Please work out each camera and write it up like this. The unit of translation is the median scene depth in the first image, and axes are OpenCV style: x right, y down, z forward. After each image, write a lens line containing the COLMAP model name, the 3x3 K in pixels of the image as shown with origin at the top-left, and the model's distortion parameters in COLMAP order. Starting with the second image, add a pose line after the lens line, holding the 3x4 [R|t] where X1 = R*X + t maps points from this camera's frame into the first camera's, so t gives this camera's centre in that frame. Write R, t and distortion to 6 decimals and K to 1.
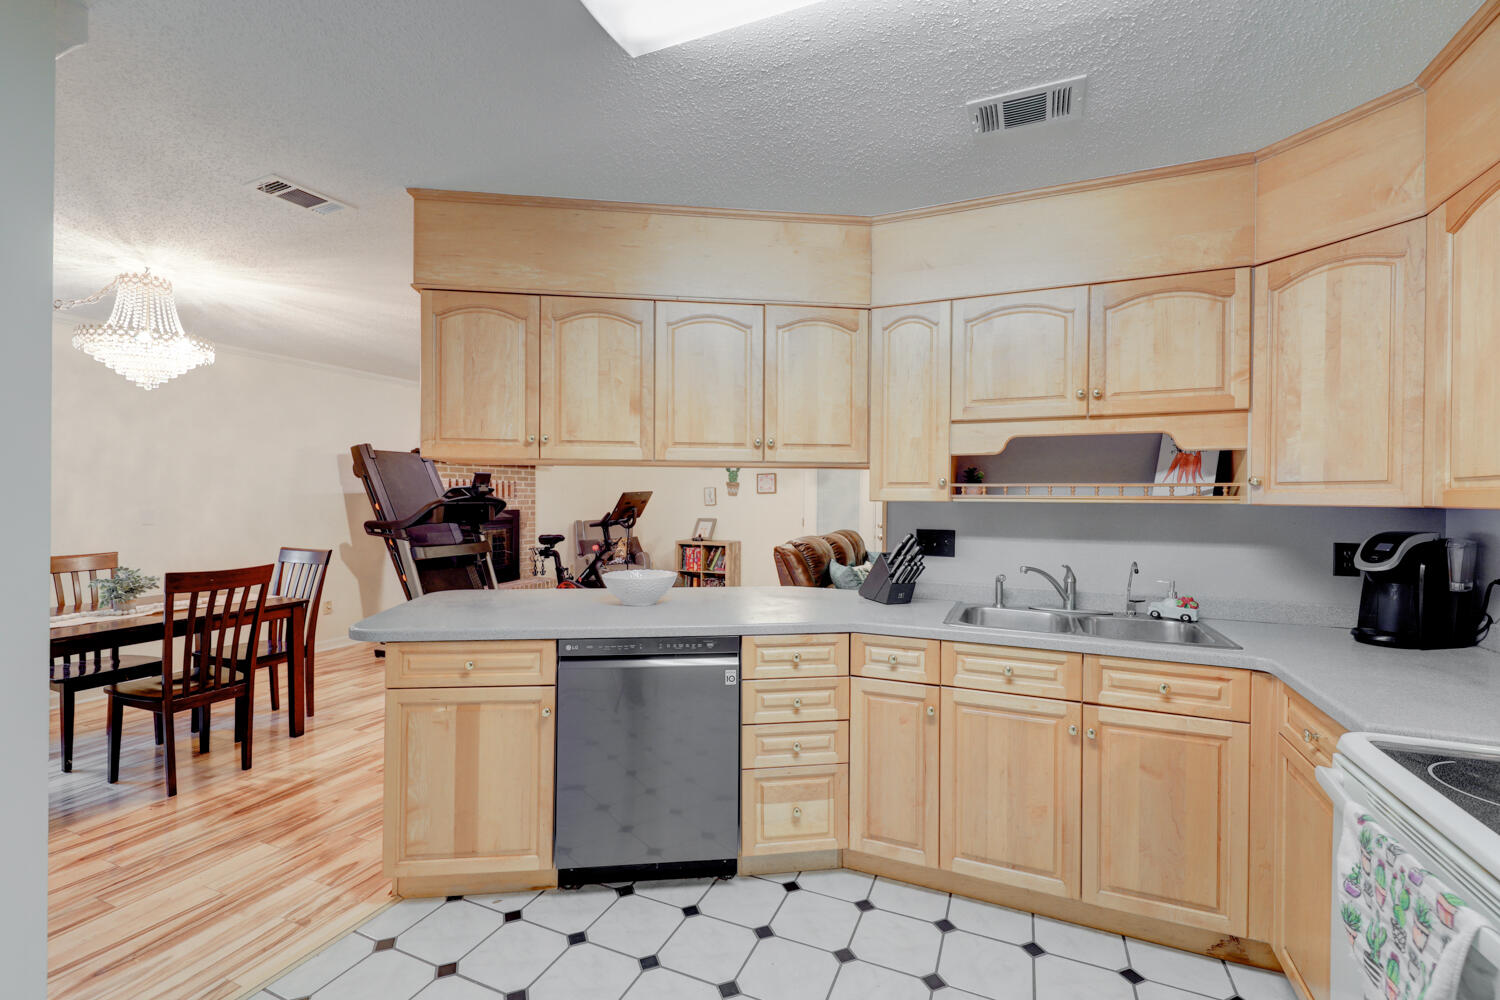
lens RADIAL K [[616.4, 0, 729.4], [0, 616.4, 502.3], [0, 0, 1]] dist [0.009247, -0.003508]
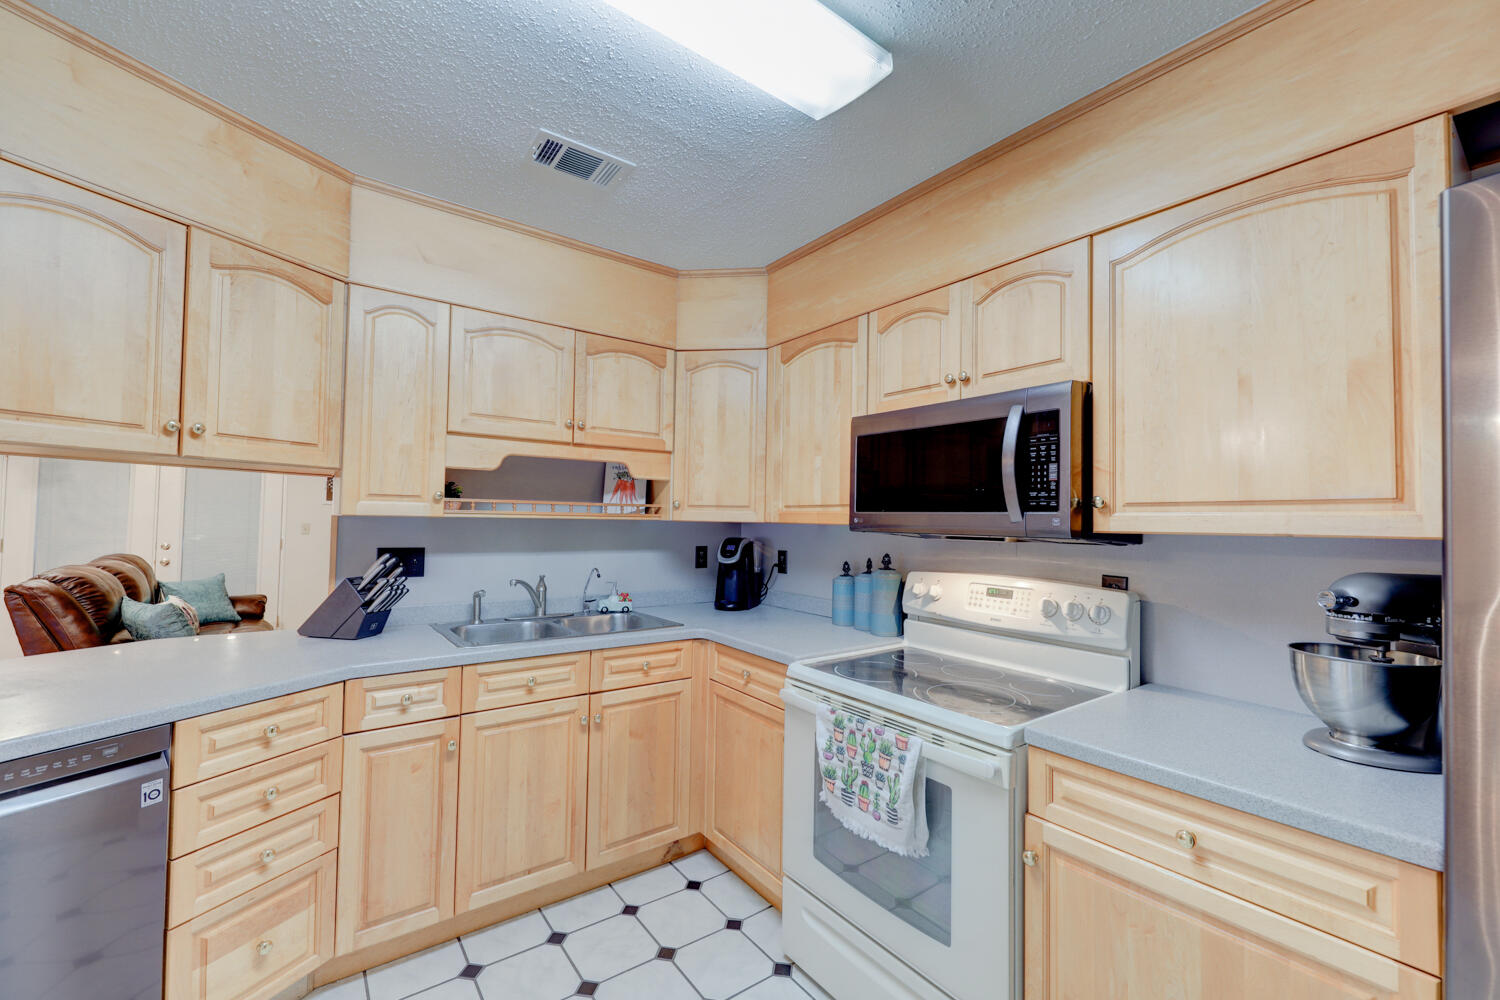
lens RADIAL K [[616.4, 0, 730.3], [0, 616.4, 502.2], [0, 0, 1]] dist [0.009247, -0.003508]
pose [[0.518119, 0.025537, 0.854927, -0.242415], [-0.006785, 0.999645, -0.025747, -0.002800], [-0.855281, 0.007540, 0.518109, 0.159178]]
